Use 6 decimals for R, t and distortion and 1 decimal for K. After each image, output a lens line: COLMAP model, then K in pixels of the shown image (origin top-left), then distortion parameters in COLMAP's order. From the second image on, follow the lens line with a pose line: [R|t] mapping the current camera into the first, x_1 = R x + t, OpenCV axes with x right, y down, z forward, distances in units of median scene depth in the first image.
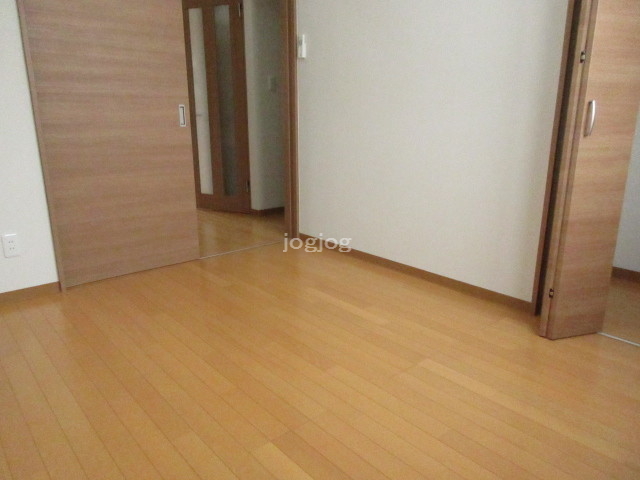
lens RADIAL K [[467.7, 0, 320.0], [0, 467.7, 240.0], [0, 0, 1]] dist [0.001960, 0.000618]
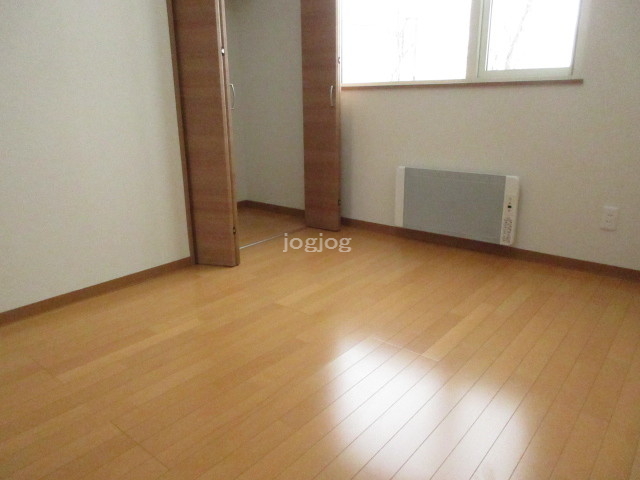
lens RADIAL K [[467.7, 0, 320.0], [0, 467.7, 240.0], [0, 0, 1]] dist [0.001960, 0.000618]
pose [[-0.175658, -0.292628, 0.939954, -0.716404], [0.248036, 0.910842, 0.329918, -0.216334], [-0.952692, 0.291095, -0.087415, 0.761589]]
